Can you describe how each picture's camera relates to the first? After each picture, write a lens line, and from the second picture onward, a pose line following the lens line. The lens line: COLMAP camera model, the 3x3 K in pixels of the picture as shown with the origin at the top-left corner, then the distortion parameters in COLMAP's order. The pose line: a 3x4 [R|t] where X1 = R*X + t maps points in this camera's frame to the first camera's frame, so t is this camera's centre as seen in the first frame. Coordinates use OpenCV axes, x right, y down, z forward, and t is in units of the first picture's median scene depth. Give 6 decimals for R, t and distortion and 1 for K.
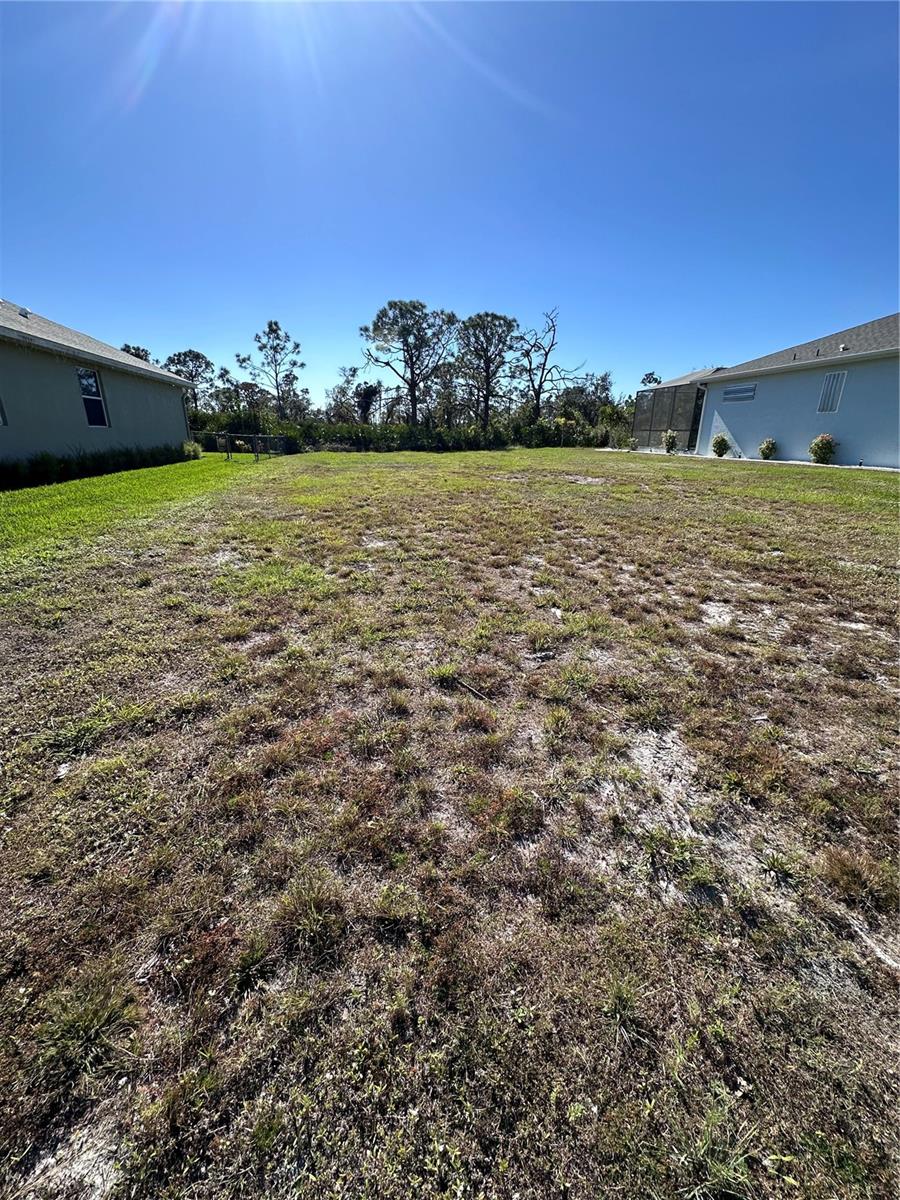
lens RADIAL K [[478.8, 0, 452.0], [0, 478.8, 601.8], [0, 0, 1]] dist [-0.001066, -0.000104]
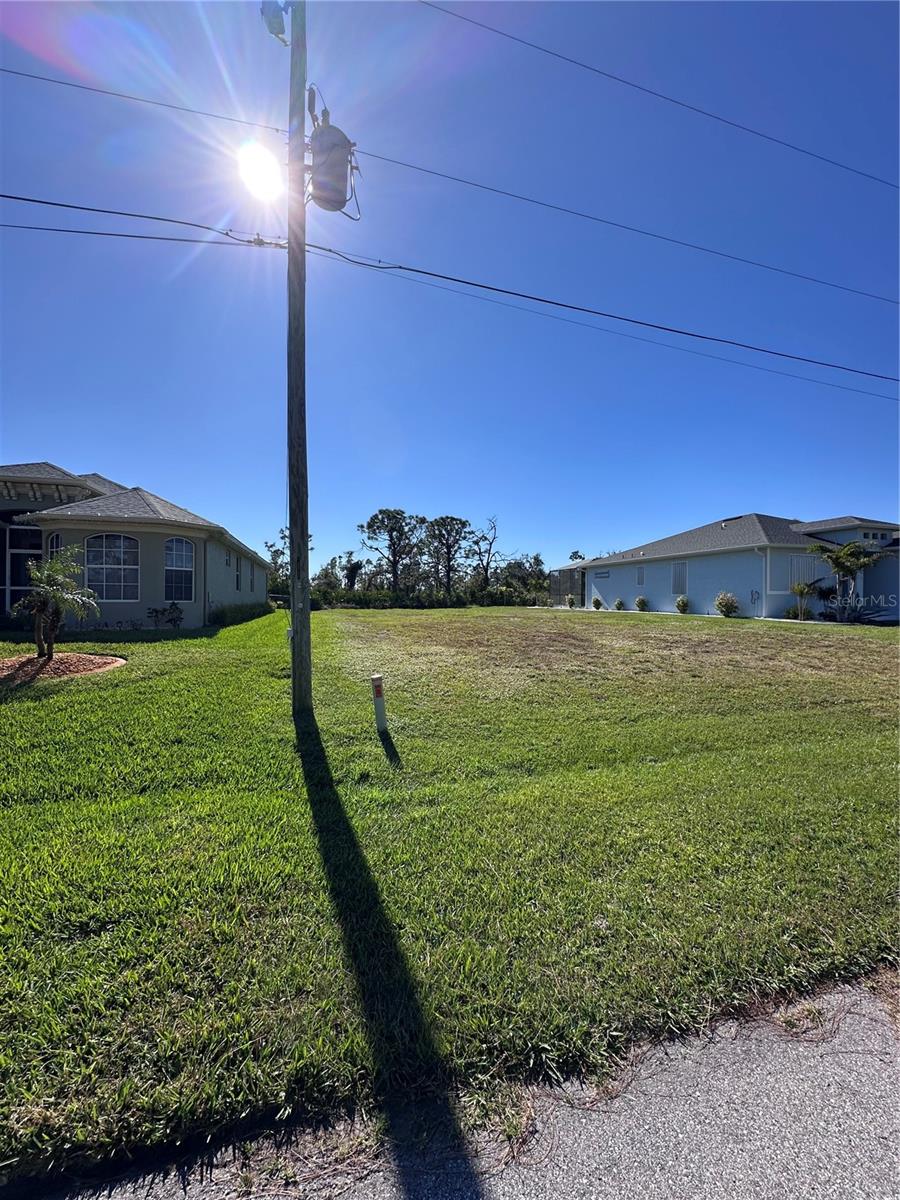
lens RADIAL K [[478.8, 0, 452.9], [0, 478.8, 599.6], [0, 0, 1]] dist [-0.001066, -0.000104]
pose [[0.995665, -0.000732, 0.093006, -0.042922], [0.031234, 0.944531, -0.326935, 0.090565], [-0.087608, 0.328423, 0.940459, -0.250187]]
